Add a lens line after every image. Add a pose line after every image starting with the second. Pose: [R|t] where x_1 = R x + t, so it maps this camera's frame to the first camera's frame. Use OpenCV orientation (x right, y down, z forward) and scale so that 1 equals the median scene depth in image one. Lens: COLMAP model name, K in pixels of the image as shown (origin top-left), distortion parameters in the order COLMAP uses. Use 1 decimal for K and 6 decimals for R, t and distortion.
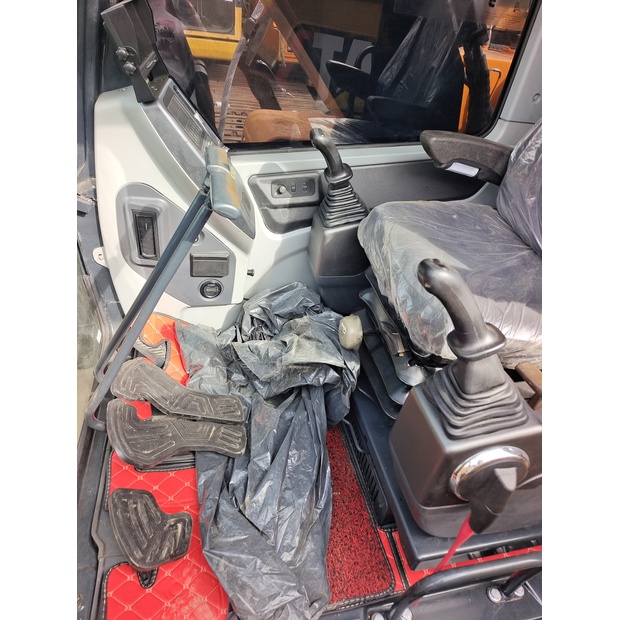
lens RADIAL K [[425.0, 0, 312.1], [0, 425.0, 311.5], [0, 0, 1]] dist [0.035875, -0.018161]
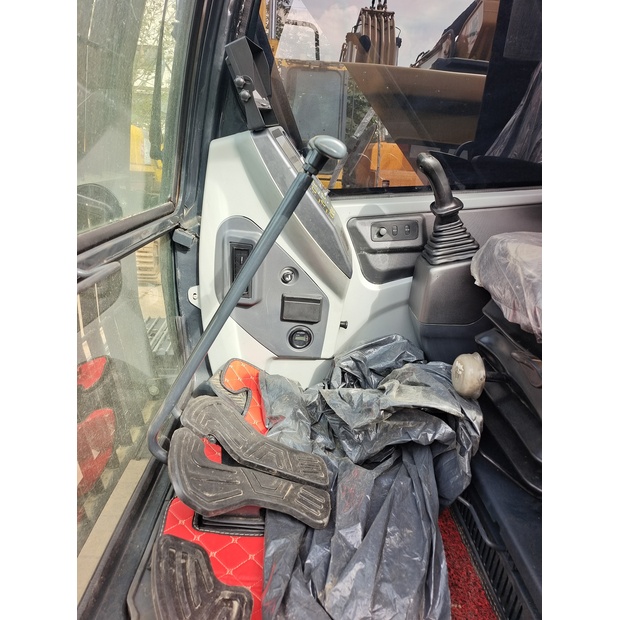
lens RADIAL K [[425.0, 0, 309.1], [0, 425.0, 310.1], [0, 0, 1]] dist [0.035875, -0.018161]
pose [[0.977194, 0.009950, -0.212117, -0.030611], [-0.072663, 0.954269, -0.289985, 0.184284], [0.199531, 0.298785, 0.933228, 0.159792]]
